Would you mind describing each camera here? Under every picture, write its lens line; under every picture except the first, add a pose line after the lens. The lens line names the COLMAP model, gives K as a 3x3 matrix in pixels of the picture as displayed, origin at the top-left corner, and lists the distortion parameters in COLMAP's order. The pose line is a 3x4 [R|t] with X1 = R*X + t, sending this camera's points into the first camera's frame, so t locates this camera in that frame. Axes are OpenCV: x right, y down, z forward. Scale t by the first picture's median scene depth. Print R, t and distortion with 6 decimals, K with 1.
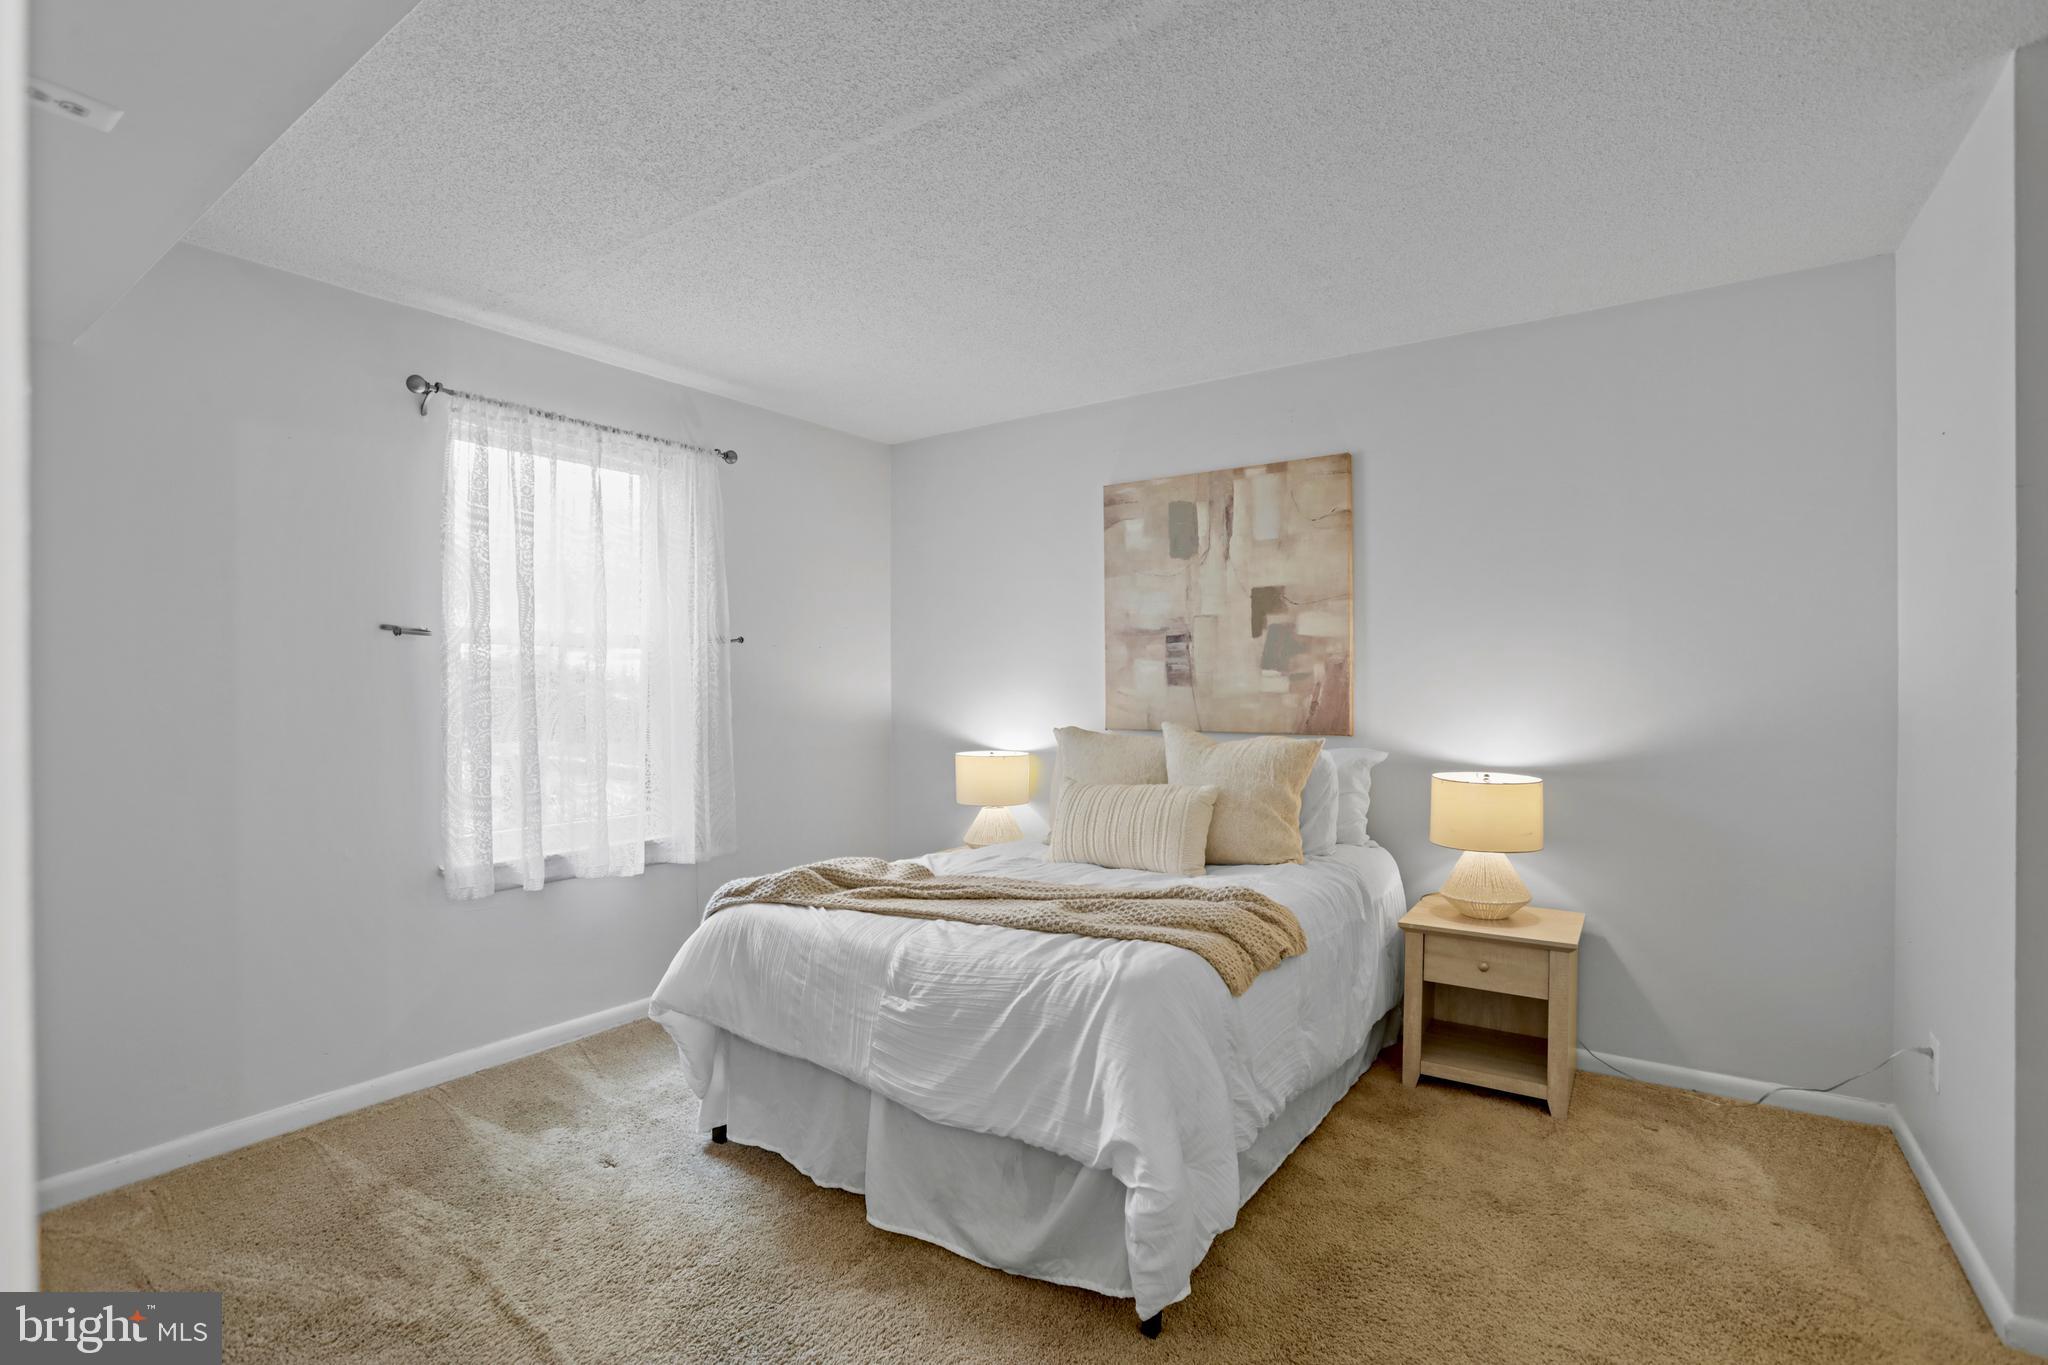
lens RADIAL K [[966.5, 0, 1013.4], [0, 966.5, 690.5], [0, 0, 1]] dist [-0.065905, 0.028148]
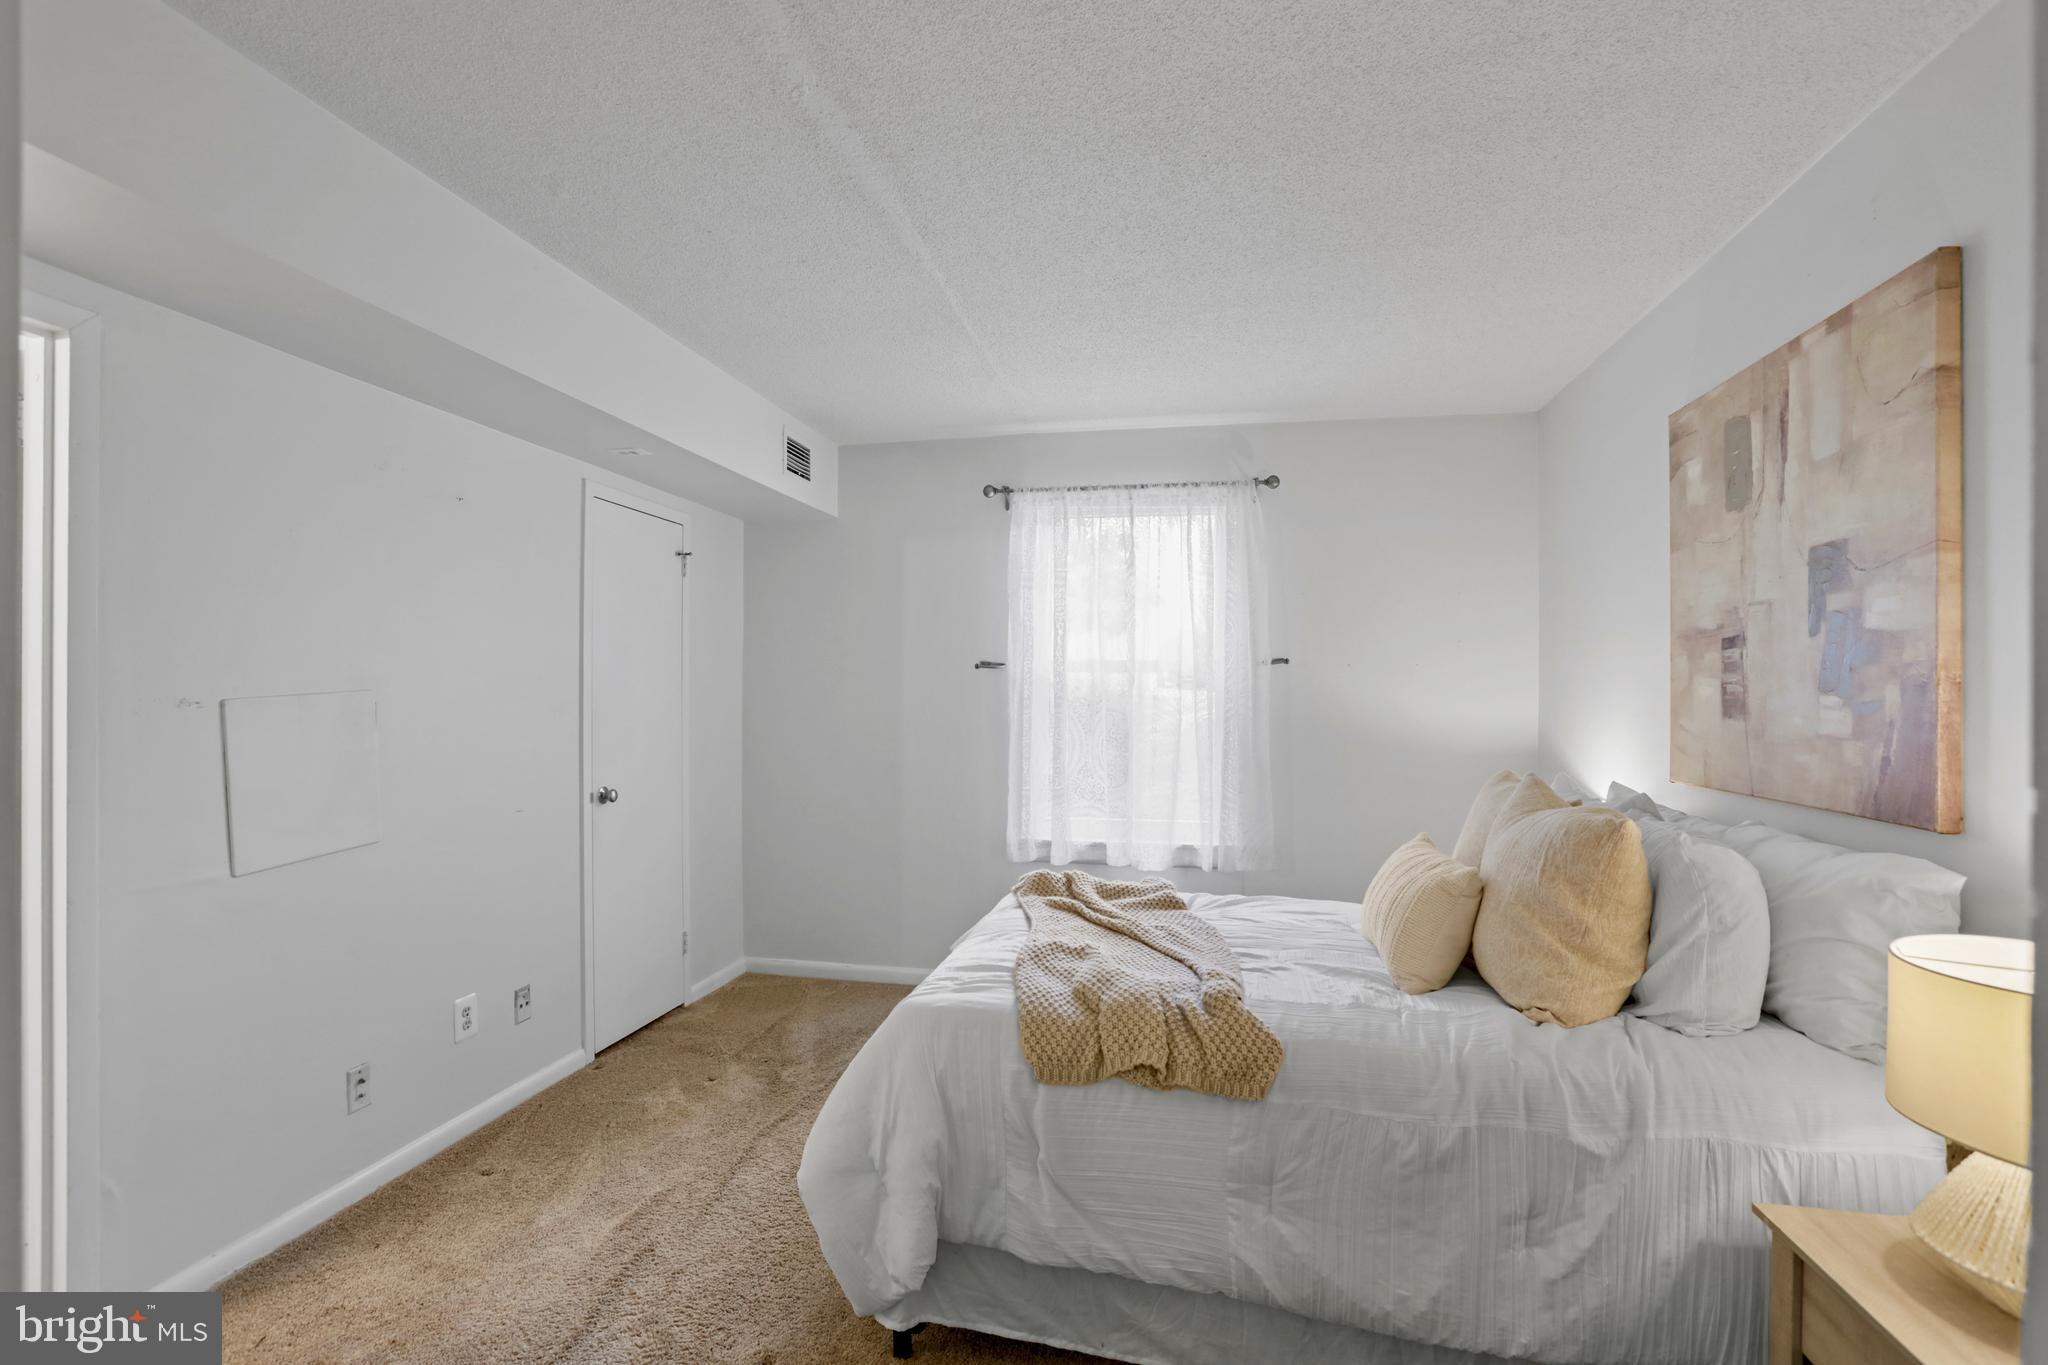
lens RADIAL K [[966.5, 0, 1013.4], [0, 966.5, 690.5], [0, 0, 1]] dist [-0.065905, 0.028148]
pose [[0.401289, 0.001558, -0.915950, 0.559965], [-0.011277, 0.999931, -0.003240, -0.016882], [0.915882, 0.011629, 0.401279, 0.361690]]
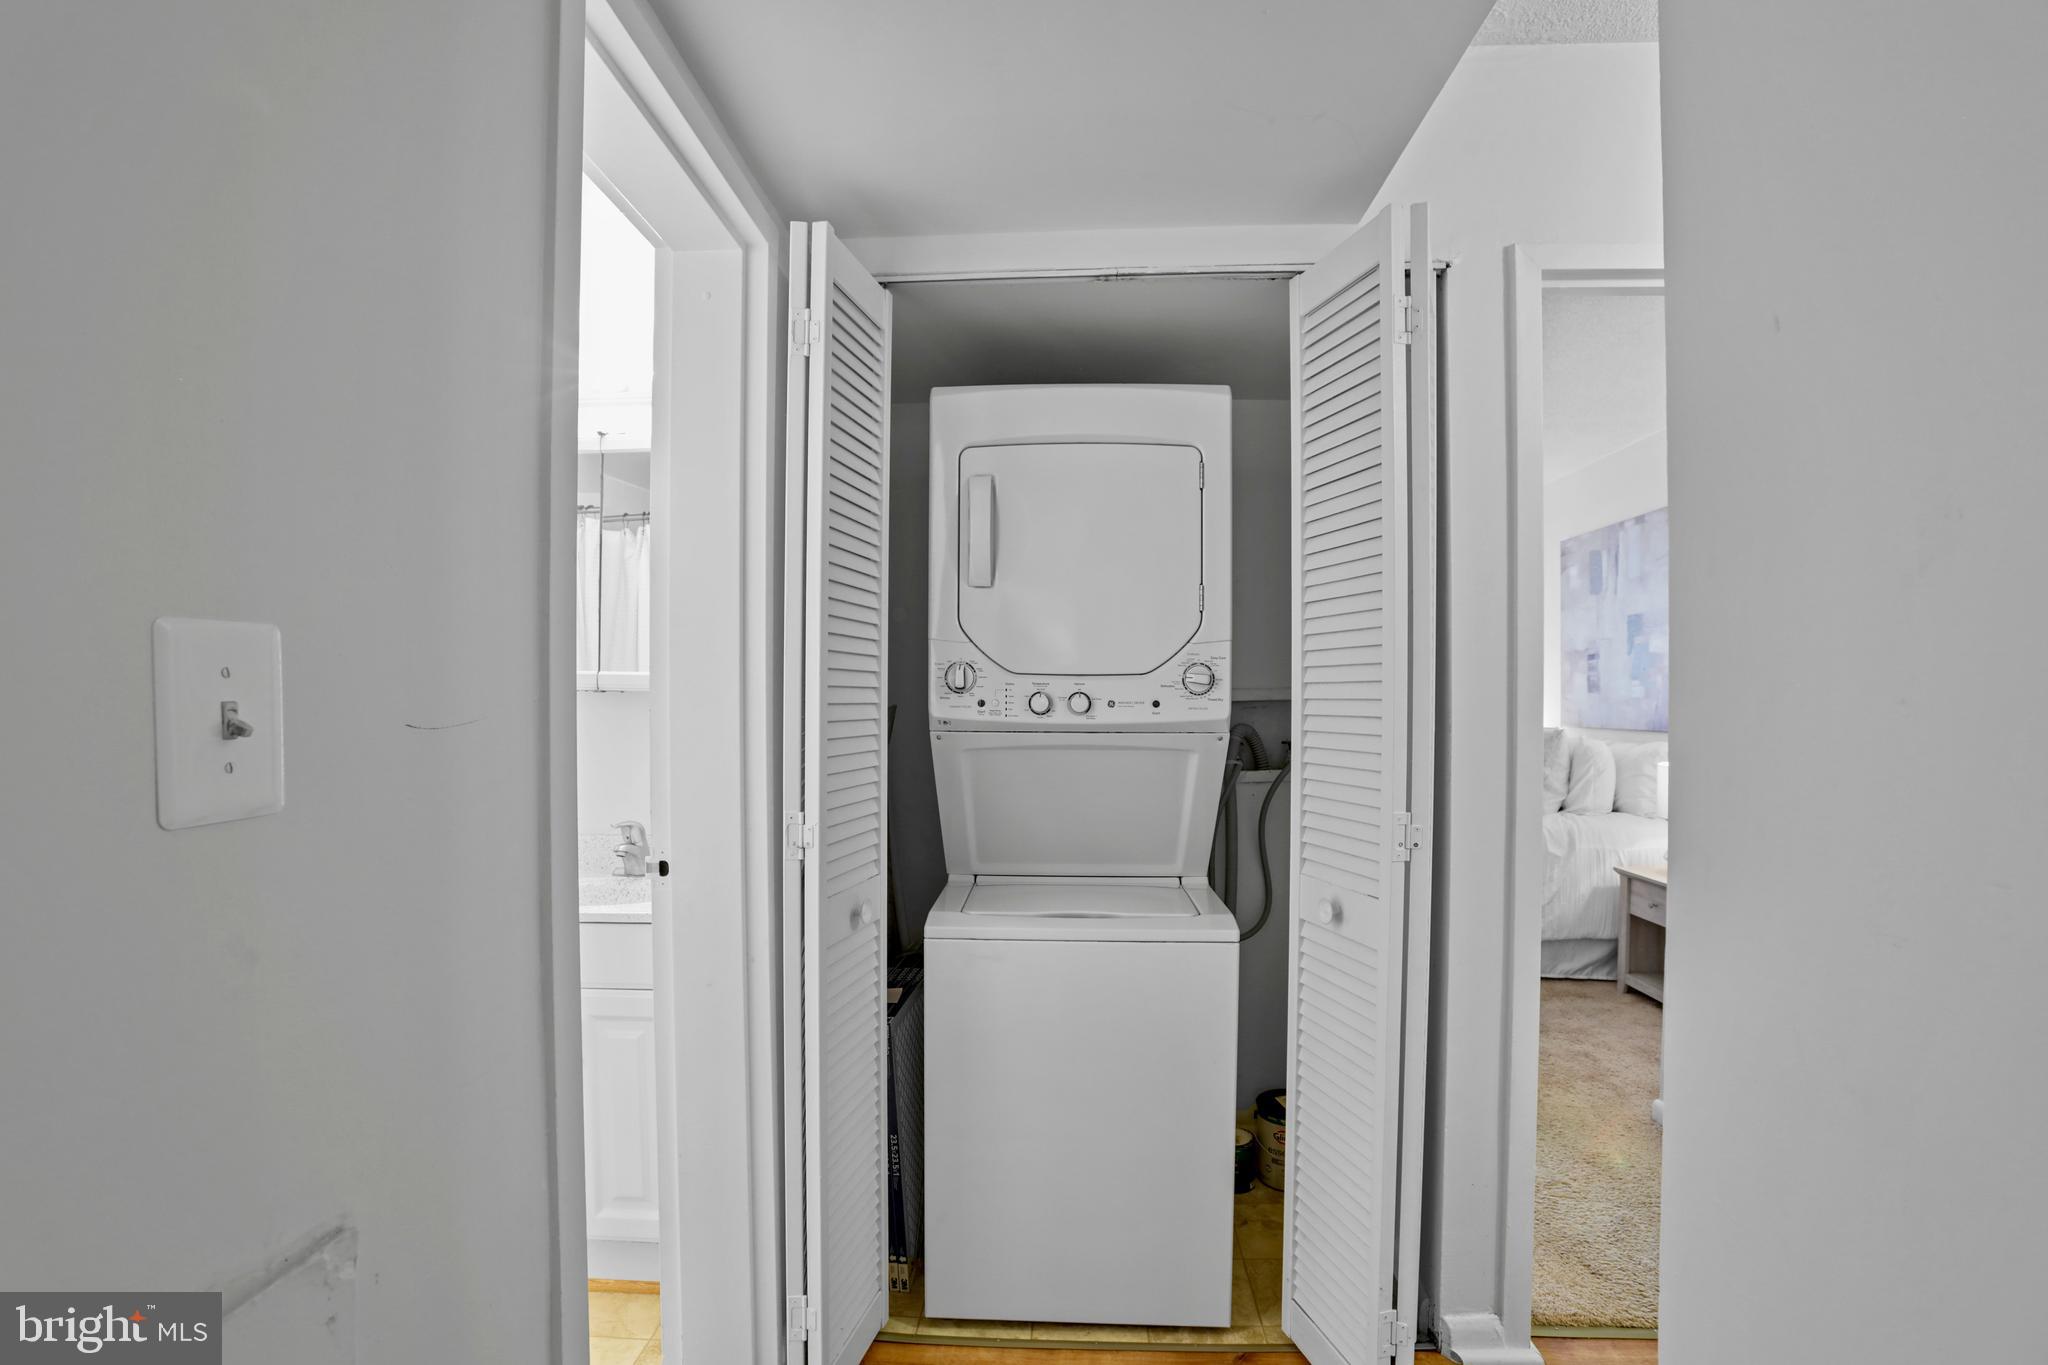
lens RADIAL K [[966.5, 0, 1013.4], [0, 966.5, 690.5], [0, 0, 1]] dist [-0.065905, 0.028148]
pose [[0.534110, 0.000043, -0.845415, 0.869260], [-0.014144, 0.999860, -0.008885, 0.014323], [0.845297, 0.016703, 0.534036, -0.347490]]
